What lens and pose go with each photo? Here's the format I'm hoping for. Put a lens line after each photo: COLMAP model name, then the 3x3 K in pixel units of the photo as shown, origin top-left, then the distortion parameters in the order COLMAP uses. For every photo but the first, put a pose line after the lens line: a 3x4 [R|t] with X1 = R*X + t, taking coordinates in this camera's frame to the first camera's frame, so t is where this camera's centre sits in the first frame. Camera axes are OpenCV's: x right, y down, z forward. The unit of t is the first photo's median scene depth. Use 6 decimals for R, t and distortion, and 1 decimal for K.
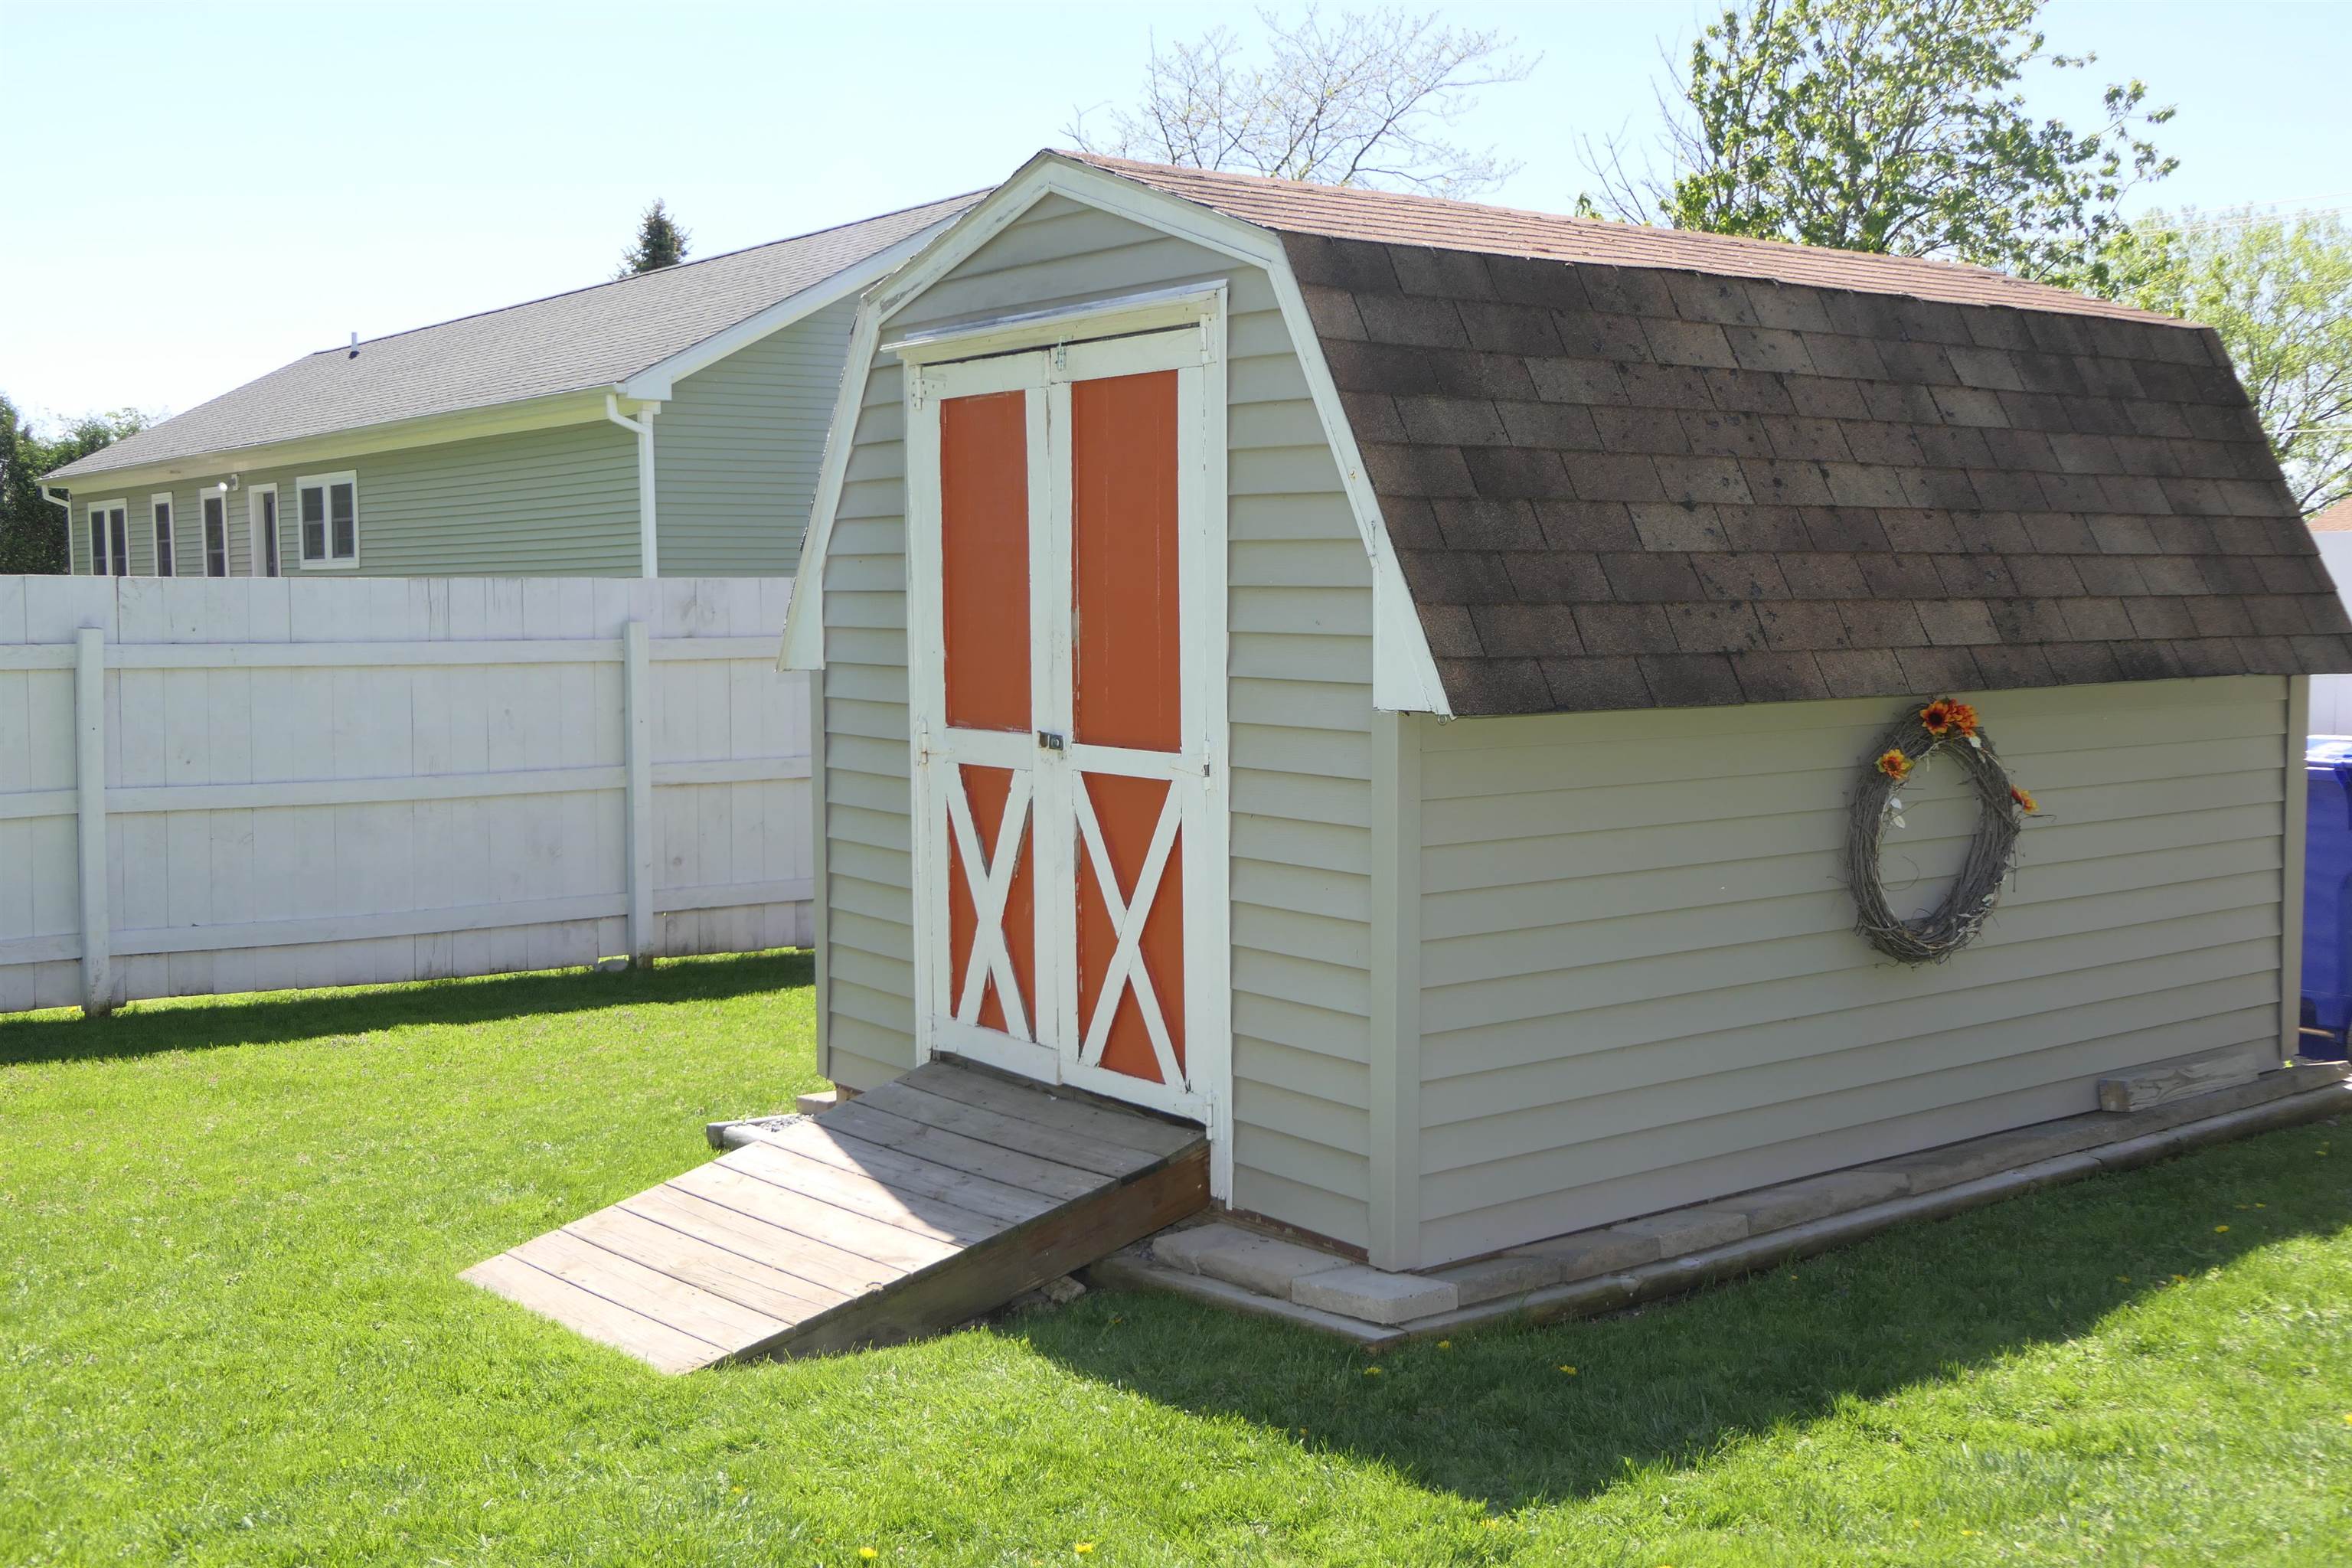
lens RADIAL K [[2397.6, 0, 1176.0], [0, 2397.6, 784.0], [0, 0, 1]] dist [-0.057992, 0.010031]
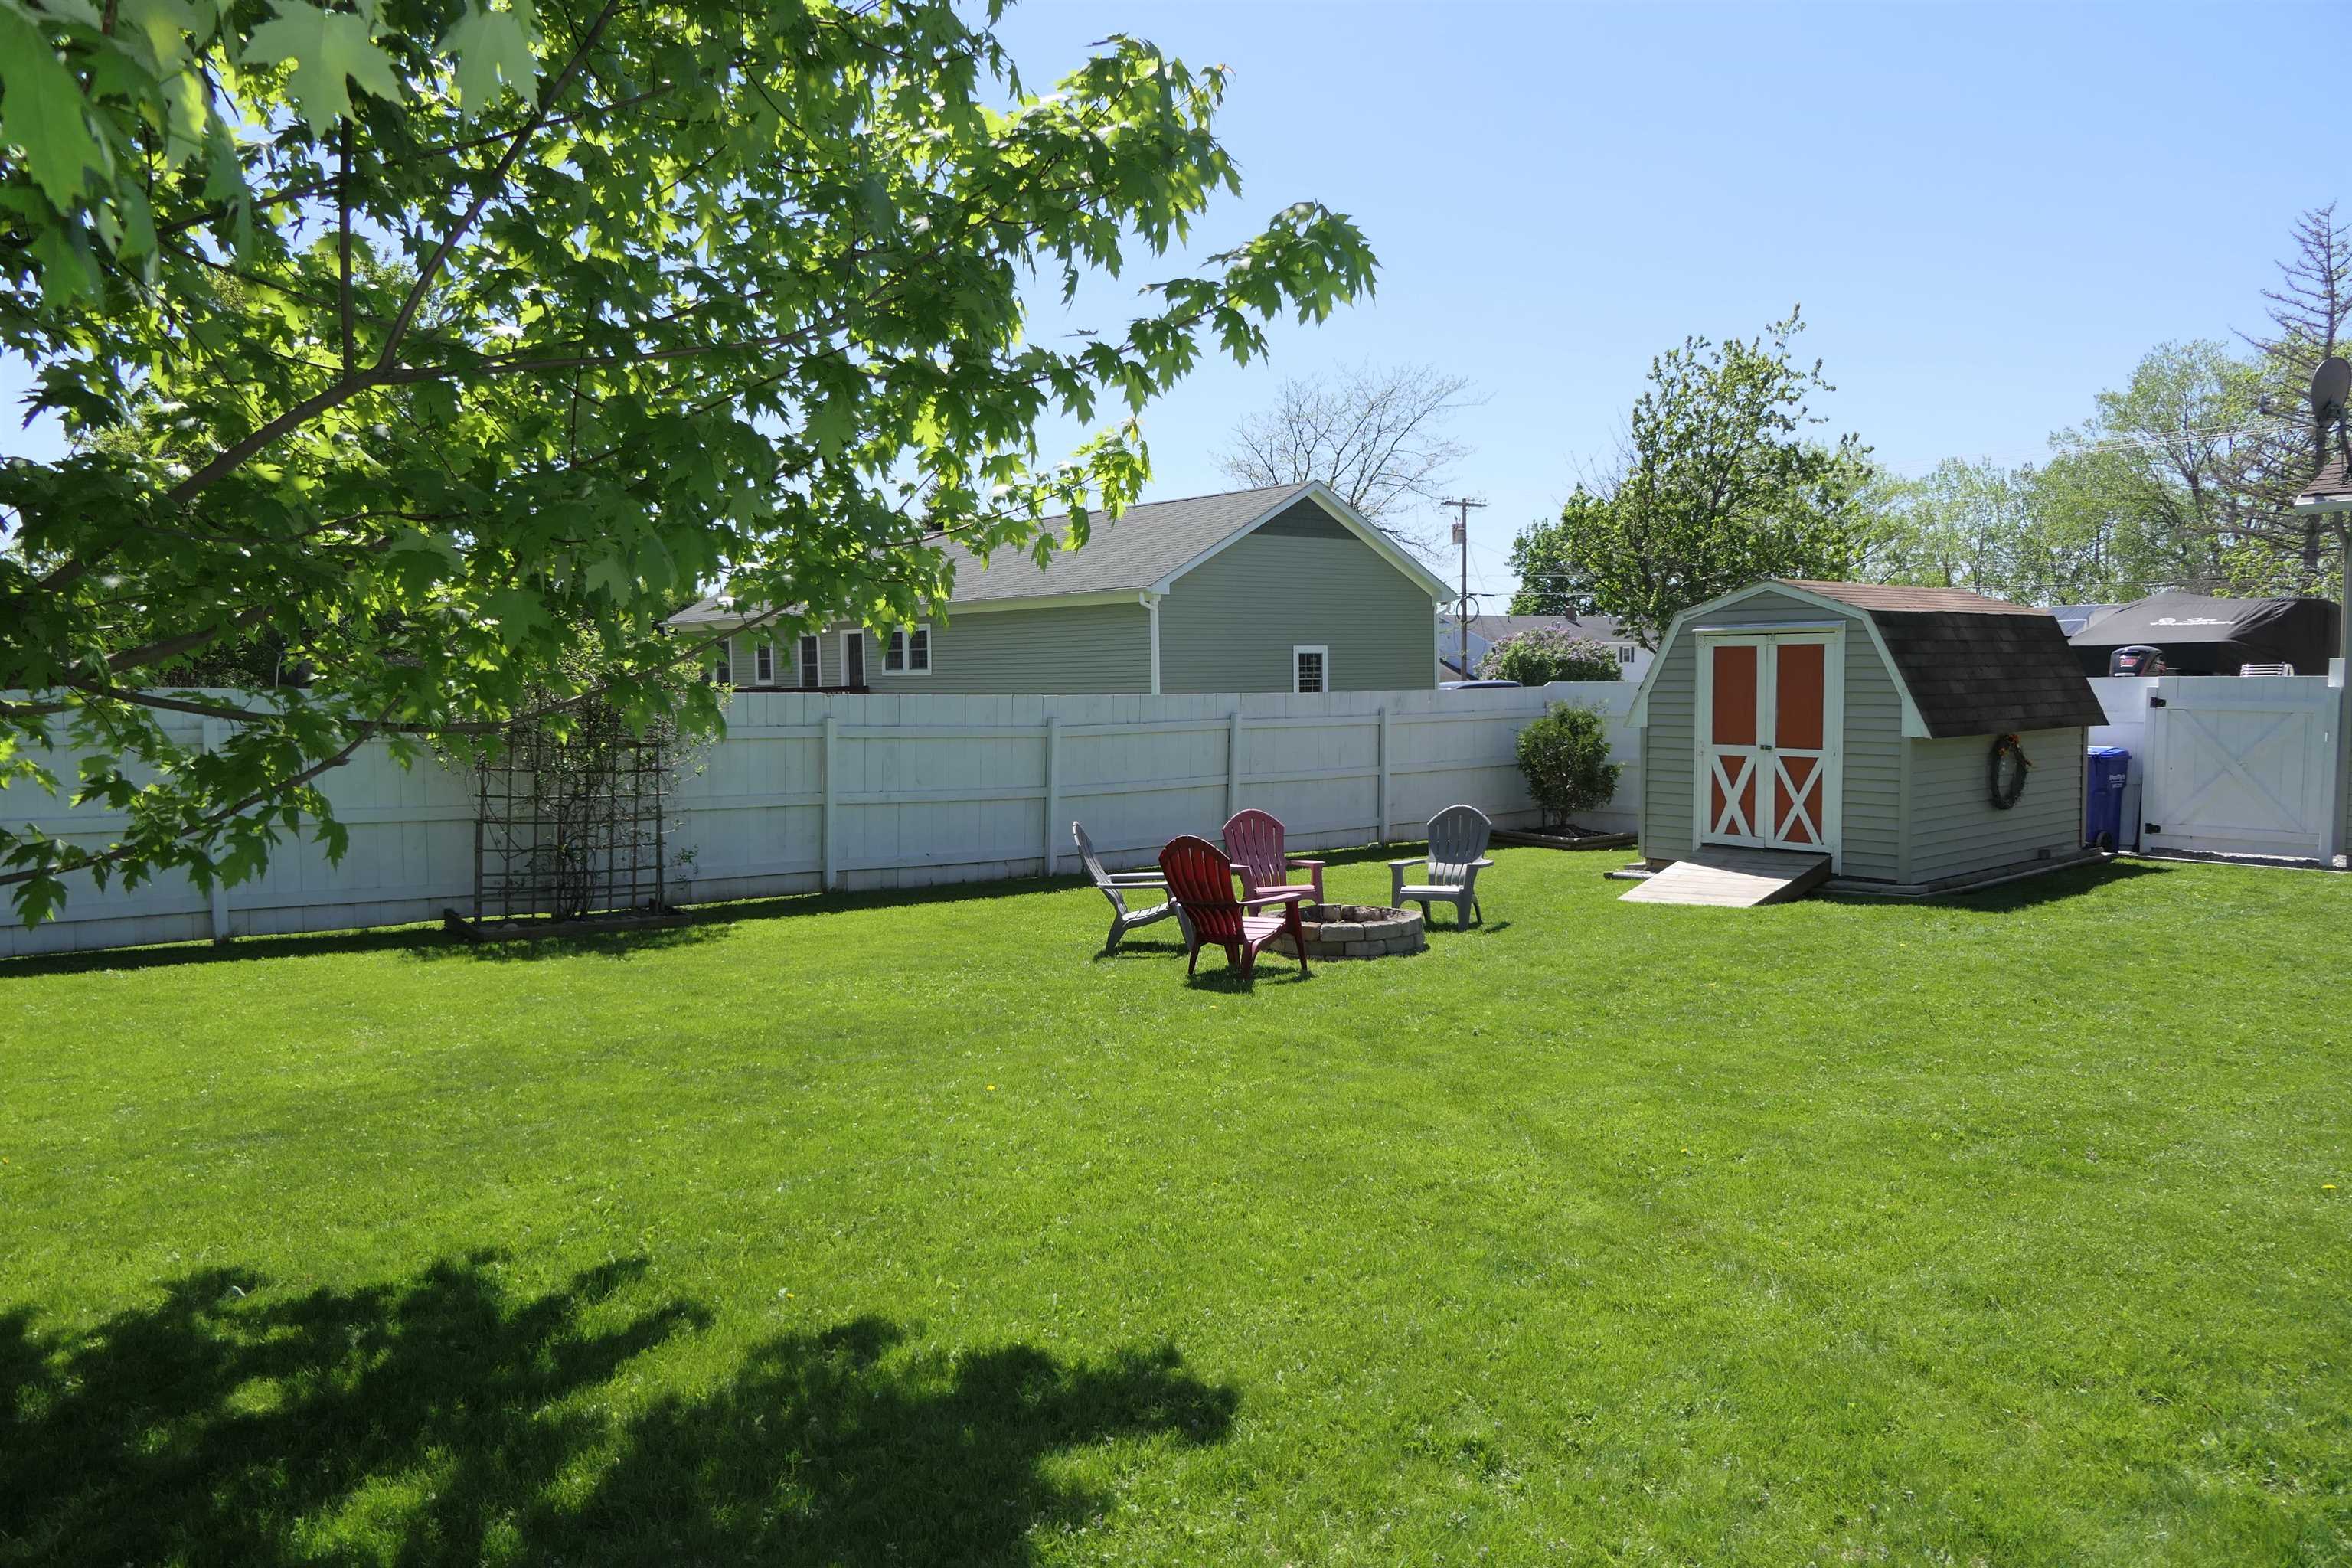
lens RADIAL K [[1636.4, 0, 1176.0], [0, 1636.4, 784.0], [0, 0, 1]] dist [-0.012050, -0.000032]
pose [[0.996518, -0.009249, 0.082862, -1.045625], [0.010247, 0.999880, -0.011623, 0.050754], [-0.082745, 0.012432, 0.996493, -1.218227]]
